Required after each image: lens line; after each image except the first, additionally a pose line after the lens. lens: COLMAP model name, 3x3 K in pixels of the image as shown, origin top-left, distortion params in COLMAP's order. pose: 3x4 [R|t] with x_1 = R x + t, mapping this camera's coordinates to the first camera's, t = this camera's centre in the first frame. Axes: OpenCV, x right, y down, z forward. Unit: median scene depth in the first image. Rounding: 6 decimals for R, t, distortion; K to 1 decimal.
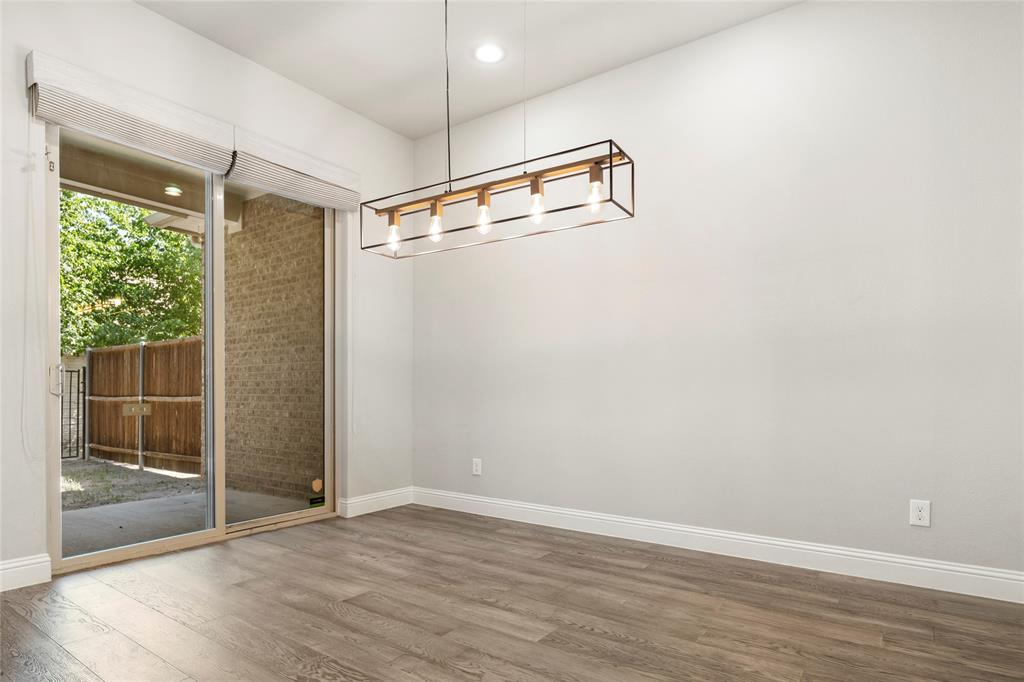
lens RADIAL K [[556.4, 0, 510.1], [0, 556.4, 390.6], [0, 0, 1]] dist [-0.001314, -0.004948]
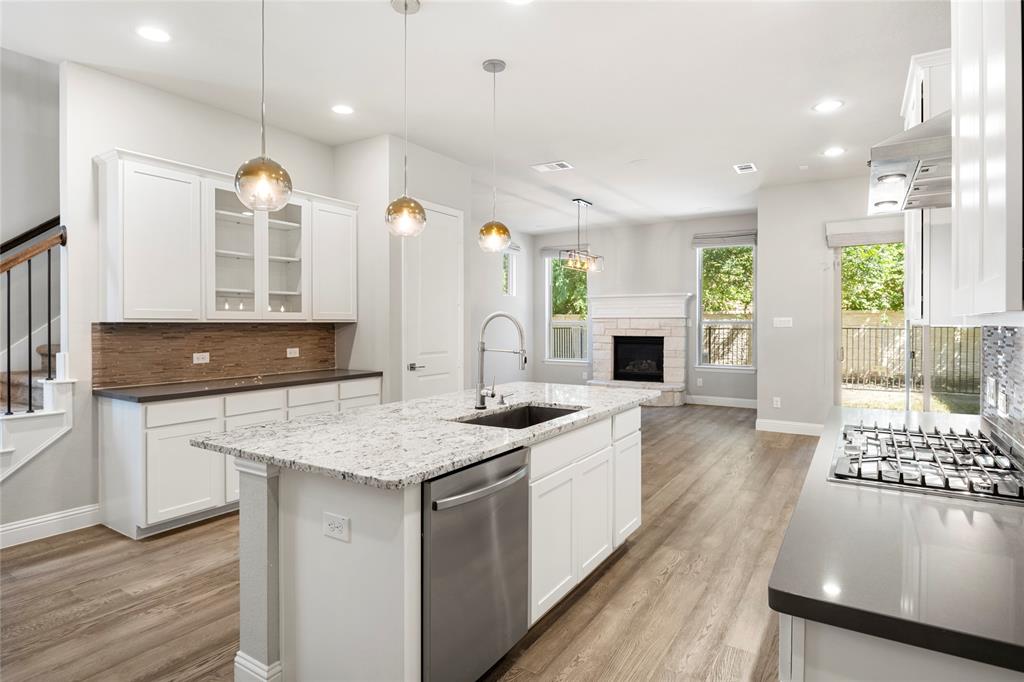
lens RADIAL K [[556.4, 0, 503.6], [0, 556.4, 323.0], [0, 0, 1]] dist [-0.001314, -0.004948]
pose [[0.040014, 0.001959, -0.999197, 0.990897], [-0.000226, 0.999998, 0.001952, -0.103220], [0.999199, 0.000148, 0.040015, -0.349072]]
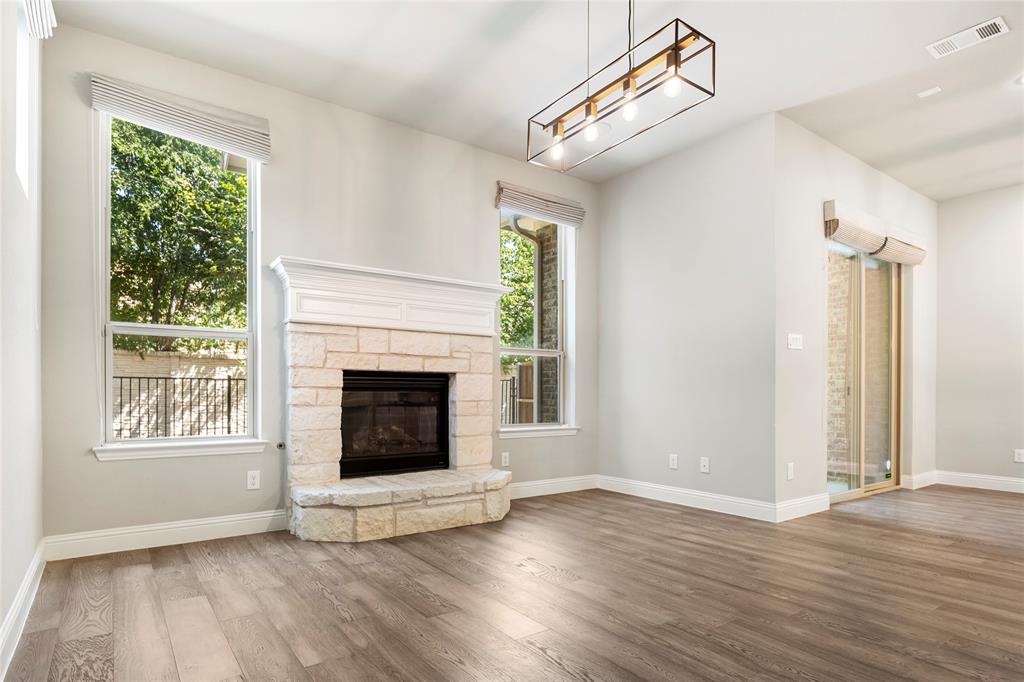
lens RADIAL K [[556.4, 0, 508.7], [0, 556.4, 397.4], [0, 0, 1]] dist [-0.001314, -0.004948]
pose [[0.945221, 0.004584, -0.326400, -0.773884], [-0.002392, 0.999972, 0.007116, -0.005023], [0.326423, -0.005946, 0.945205, -0.599349]]
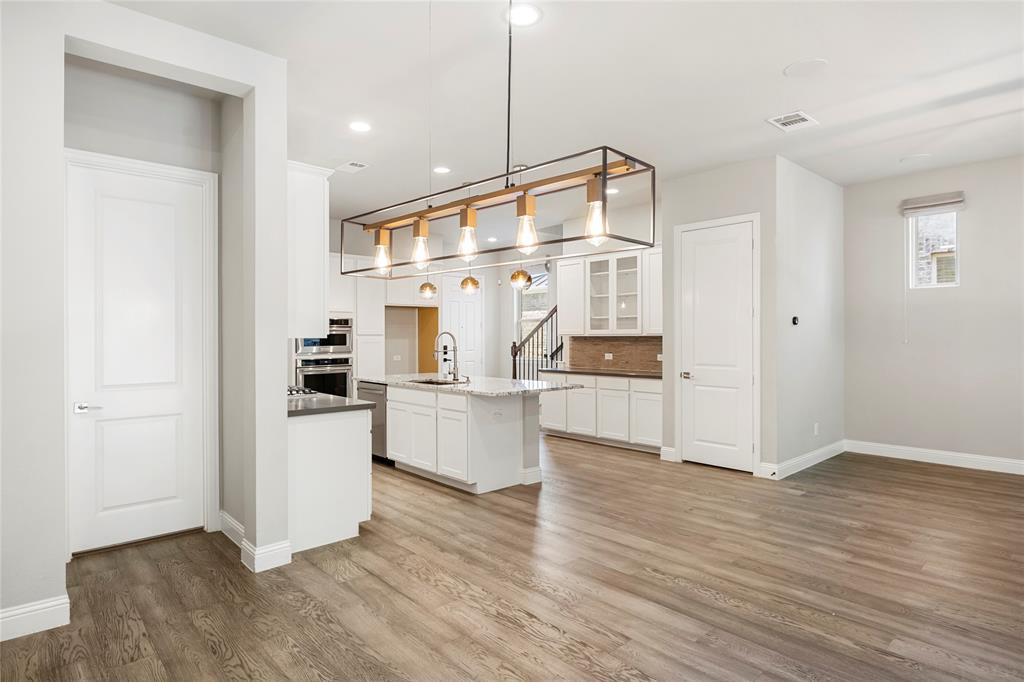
lens RADIAL K [[556.4, 0, 510.8], [0, 556.4, 335.9], [0, 0, 1]] dist [-0.001314, -0.004948]
pose [[-0.975455, 0.004266, 0.220158, -0.155361], [0.003780, 0.999989, -0.002629, -0.099309], [-0.220166, -0.001732, -0.975461, 0.973272]]
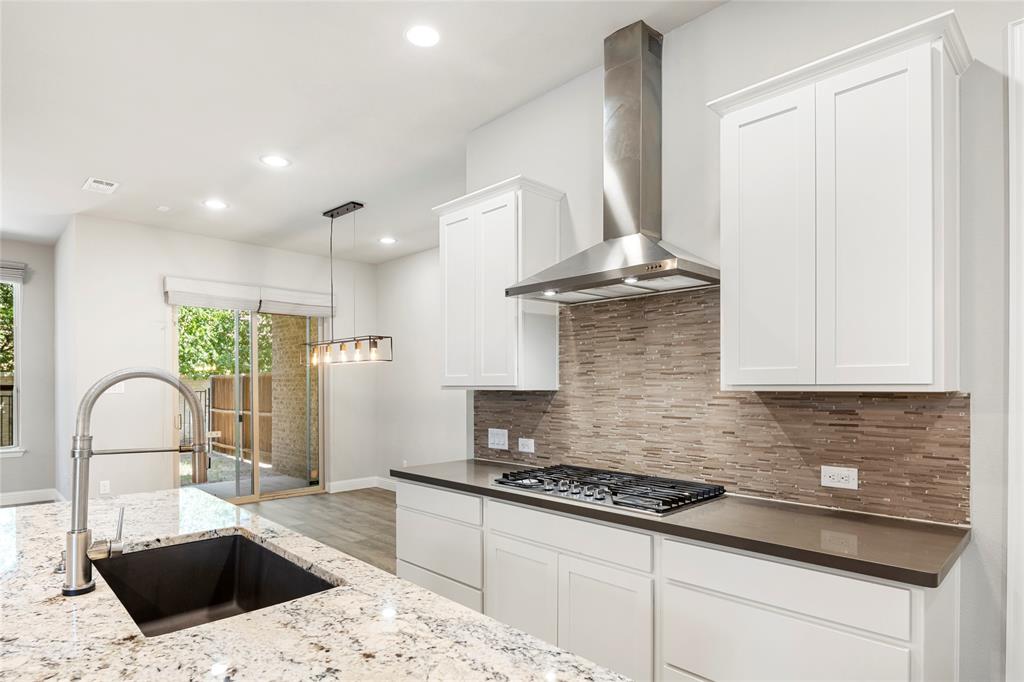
lens RADIAL K [[556.4, 0, 508.9], [0, 556.4, 390.6], [0, 0, 1]] dist [-0.001314, -0.004948]
pose [[0.983386, 0.000828, -0.181524, 0.567786], [0.000491, 0.999974, 0.007220, -0.103941], [0.181526, -0.007189, 0.983360, -0.602123]]
